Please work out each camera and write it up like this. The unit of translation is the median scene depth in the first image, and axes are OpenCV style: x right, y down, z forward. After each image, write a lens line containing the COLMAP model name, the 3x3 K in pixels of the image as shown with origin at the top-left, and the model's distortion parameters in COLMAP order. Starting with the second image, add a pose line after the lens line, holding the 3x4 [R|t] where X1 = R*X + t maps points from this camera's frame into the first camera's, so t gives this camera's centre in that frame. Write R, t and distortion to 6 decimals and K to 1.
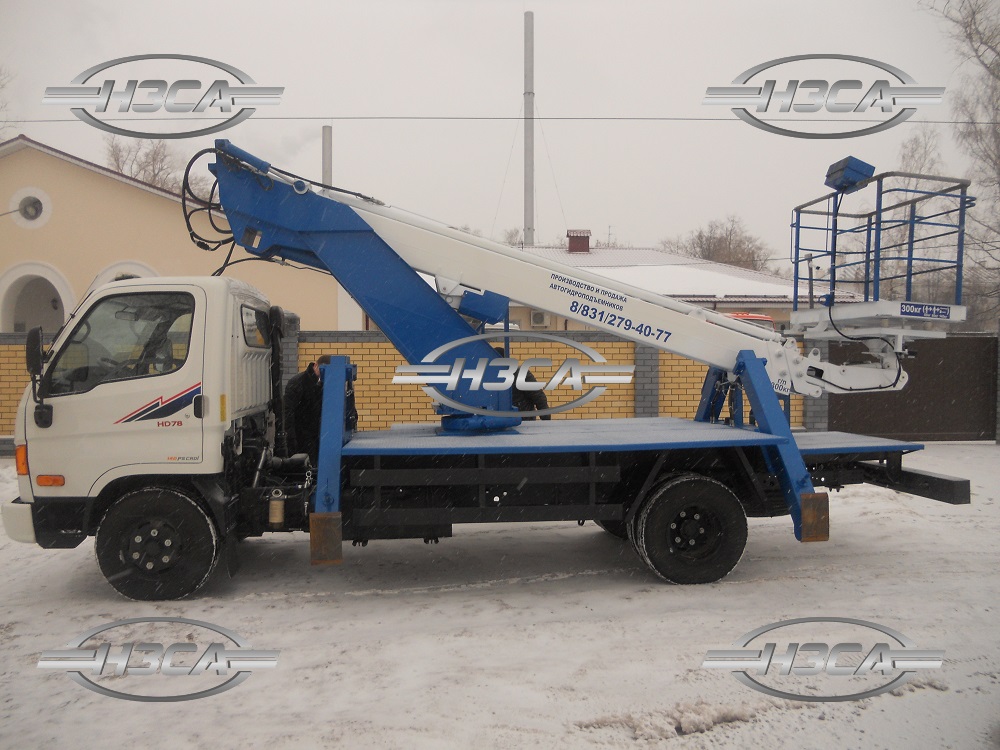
lens RADIAL K [[734.7, 0, 504.2], [0, 734.7, 372.3], [0, 0, 1]] dist [-0.030718, -0.001583]
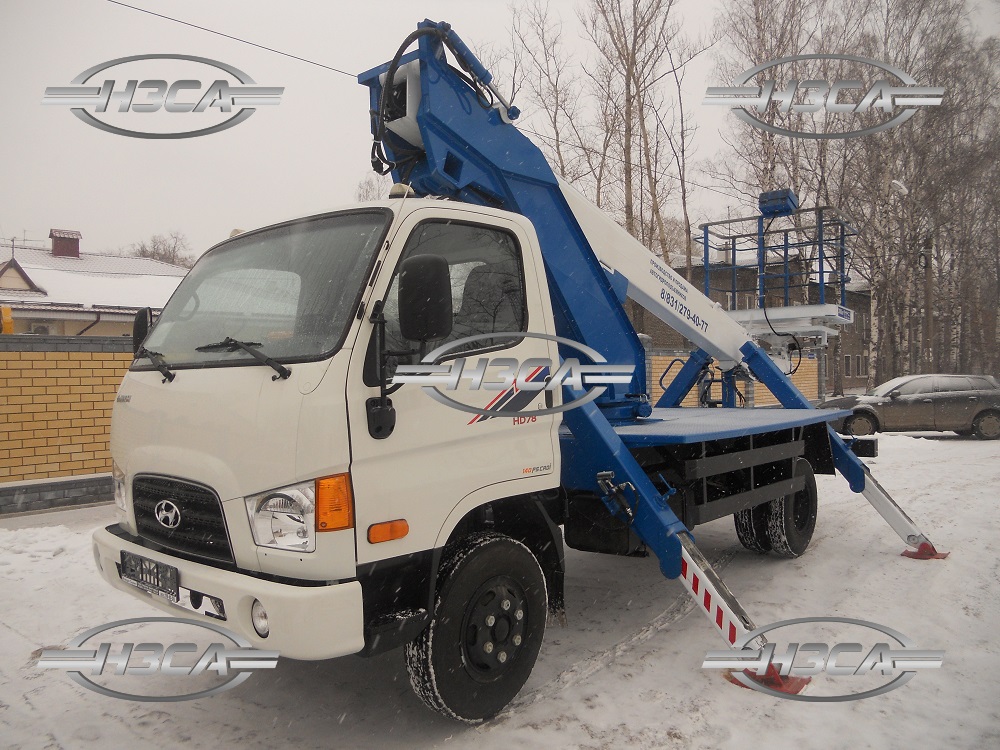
lens RADIAL K [[781.5, 0, 499.2], [0, 781.5, 381.0], [0, 0, 1]] dist [-0.033723, 0.017343]
pose [[0.708844, -0.018430, 0.705124, -0.947792], [0.047155, 0.998660, -0.021301, 0.047391], [-0.703787, 0.048349, 0.708764, 0.492630]]
